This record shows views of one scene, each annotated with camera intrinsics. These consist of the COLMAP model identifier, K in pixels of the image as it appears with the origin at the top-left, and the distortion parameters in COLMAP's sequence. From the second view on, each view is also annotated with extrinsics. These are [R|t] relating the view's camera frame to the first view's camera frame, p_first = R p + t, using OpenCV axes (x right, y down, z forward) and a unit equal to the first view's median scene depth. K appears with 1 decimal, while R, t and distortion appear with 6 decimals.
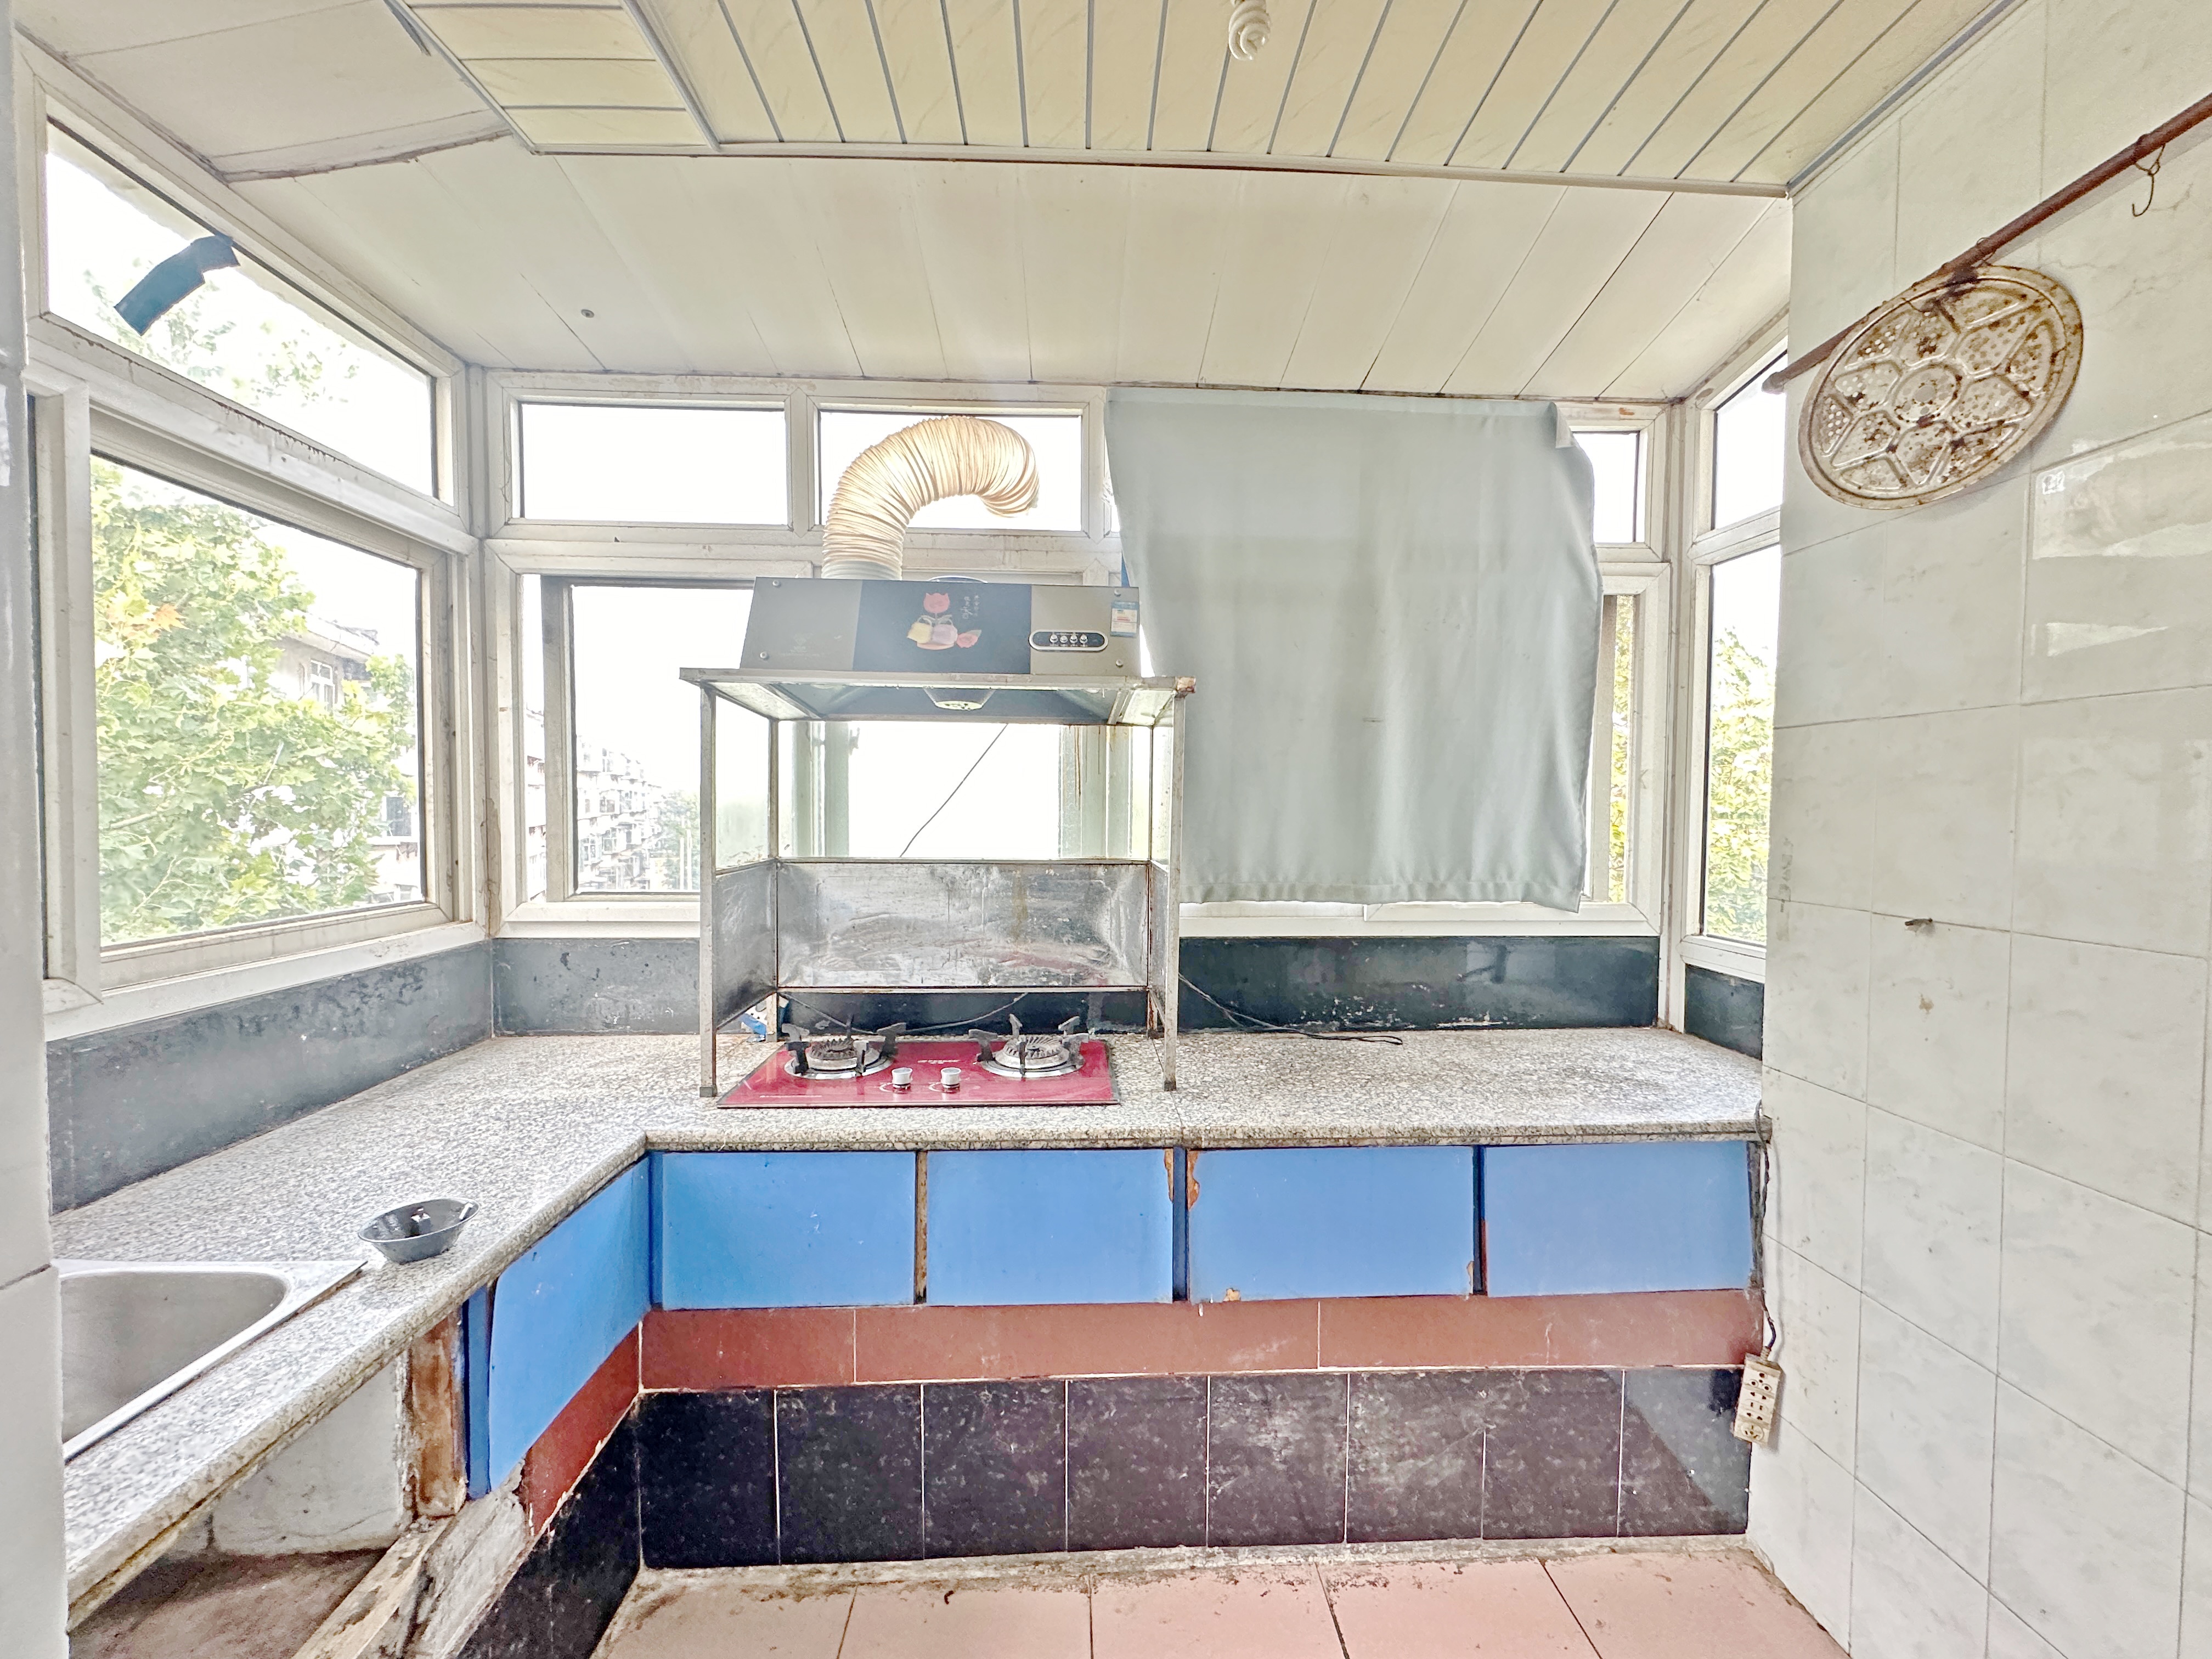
lens RADIAL K [[879.9, 0, 1111.0], [0, 879.9, 829.2], [0, 0, 1]] dist [0.000798, 0.000025]
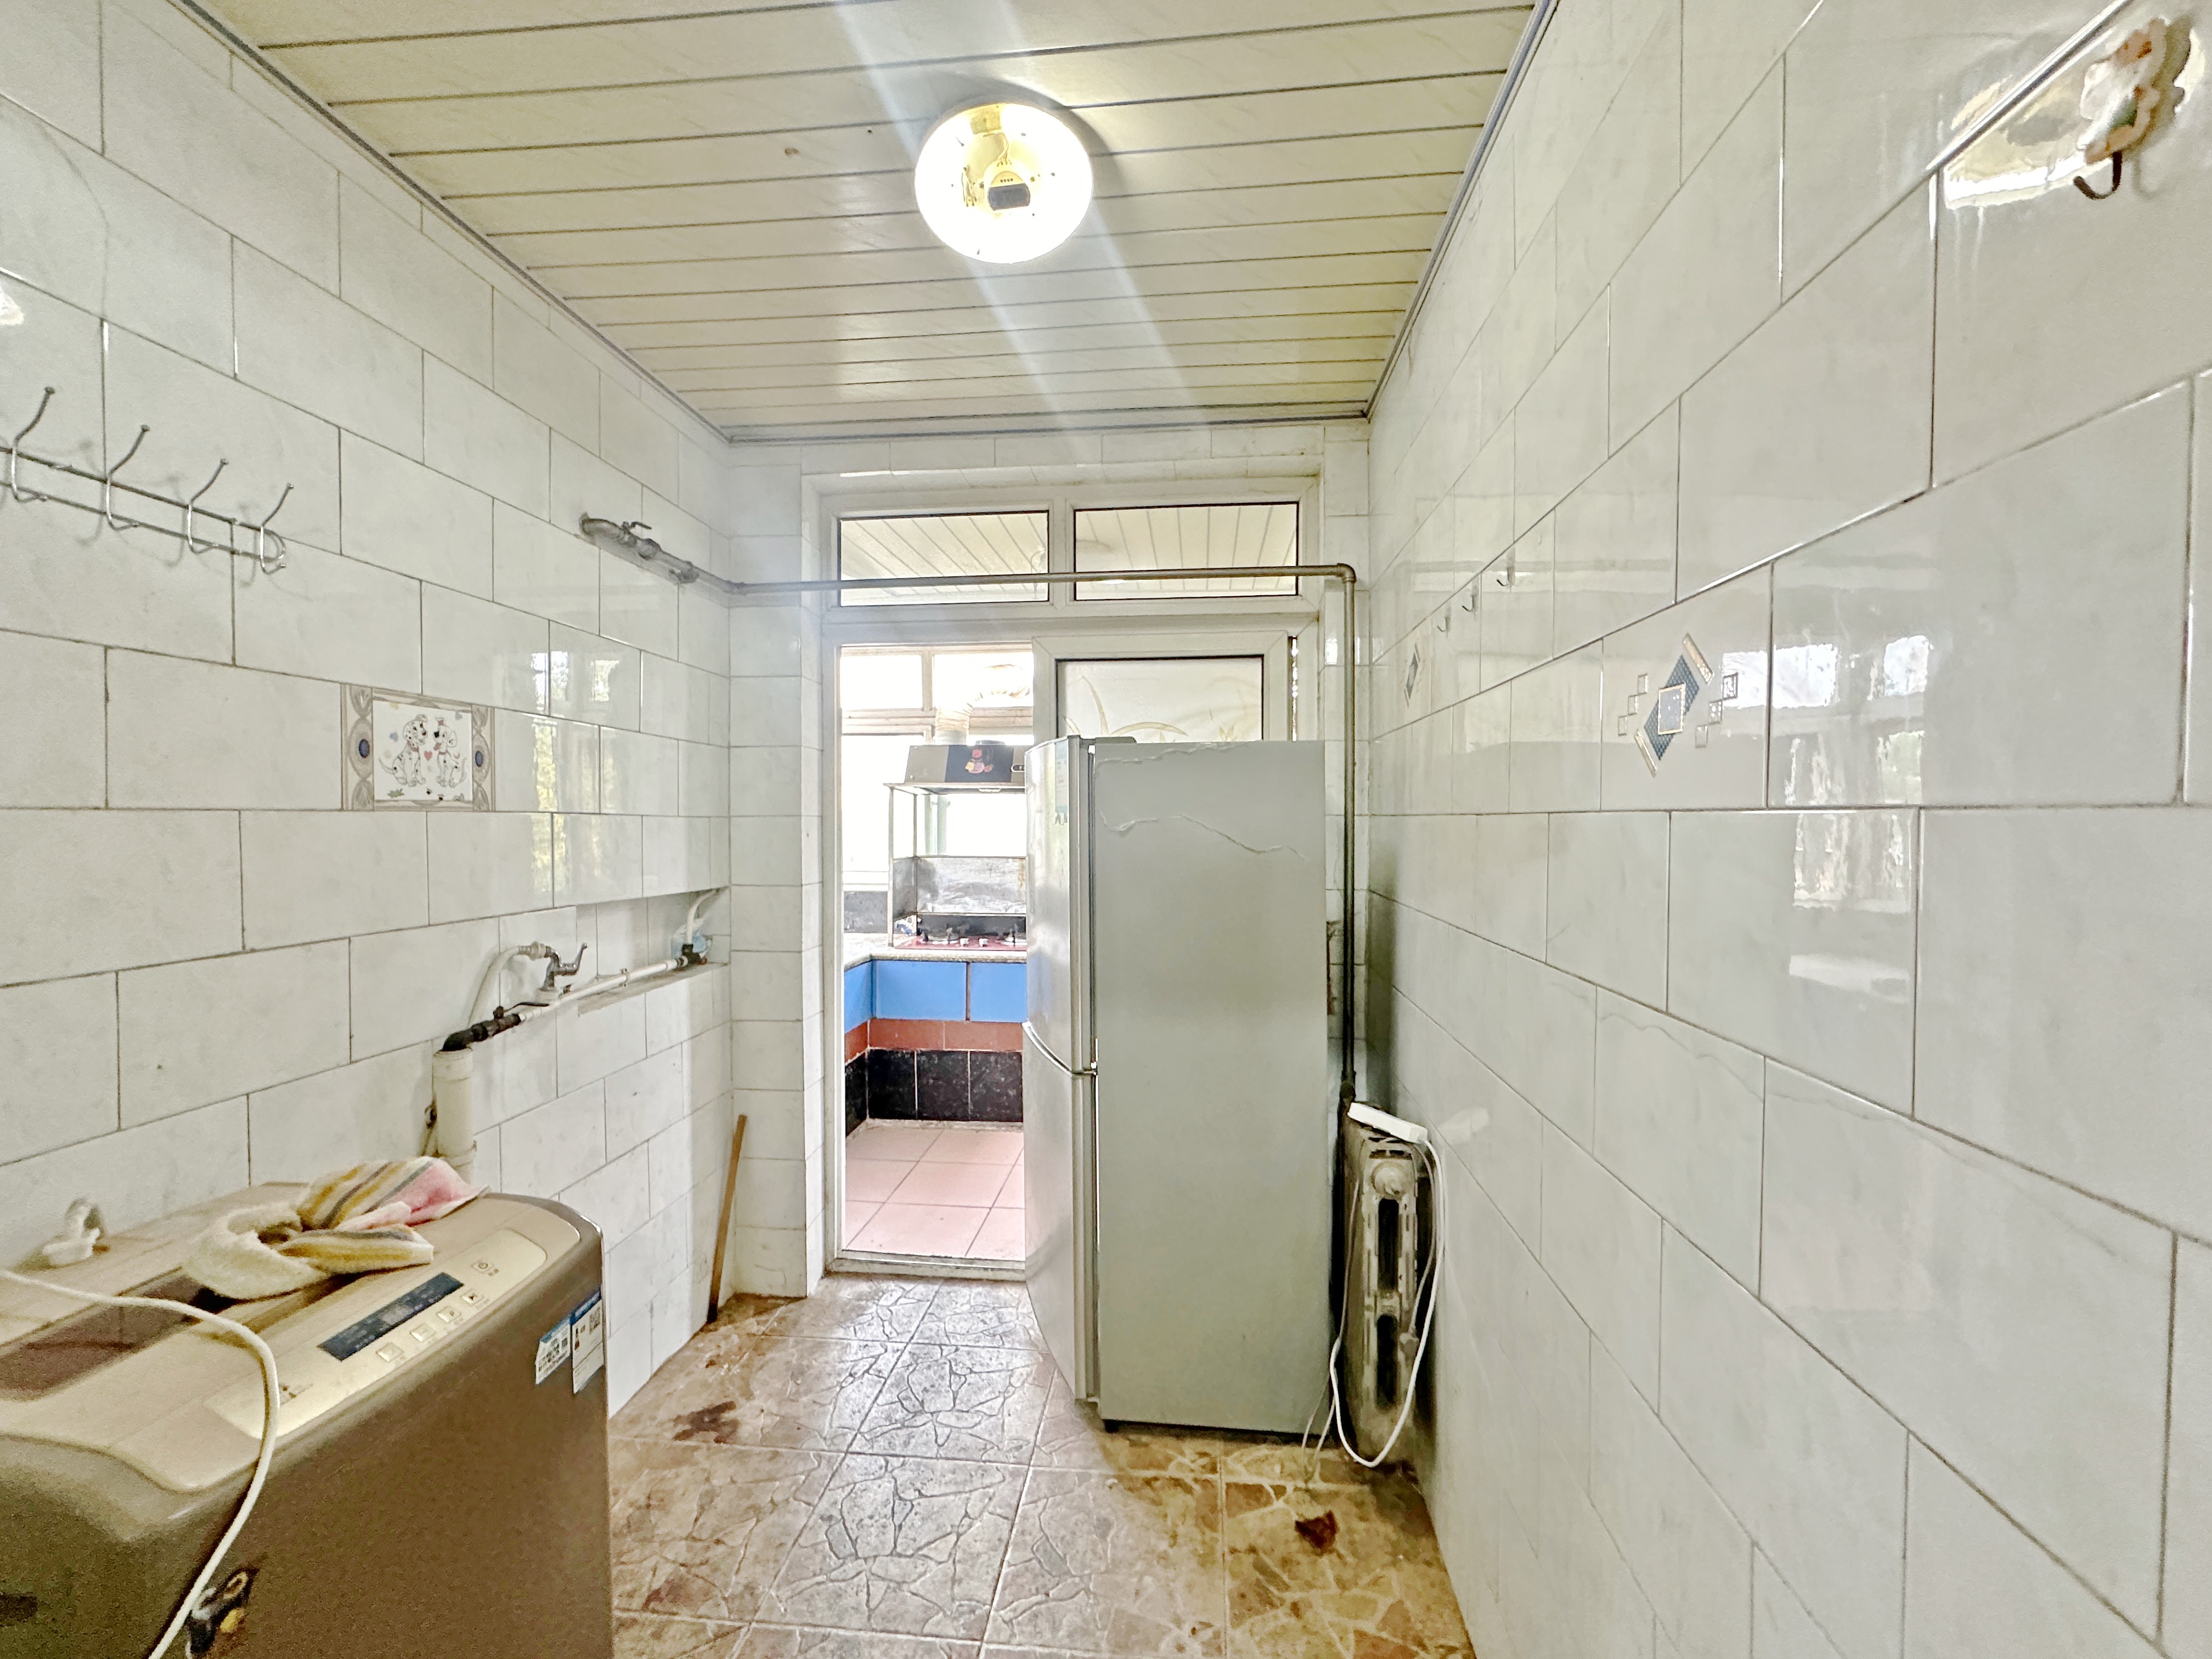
lens RADIAL K [[879.9, 0, 1111.5], [0, 879.9, 830.9], [0, 0, 1]] dist [0.000798, 0.000025]
pose [[0.990129, 0.002533, -0.140135, 0.552027], [-0.003914, 0.999946, -0.009576, -0.008352], [0.140103, 0.010030, 0.990086, -1.491305]]
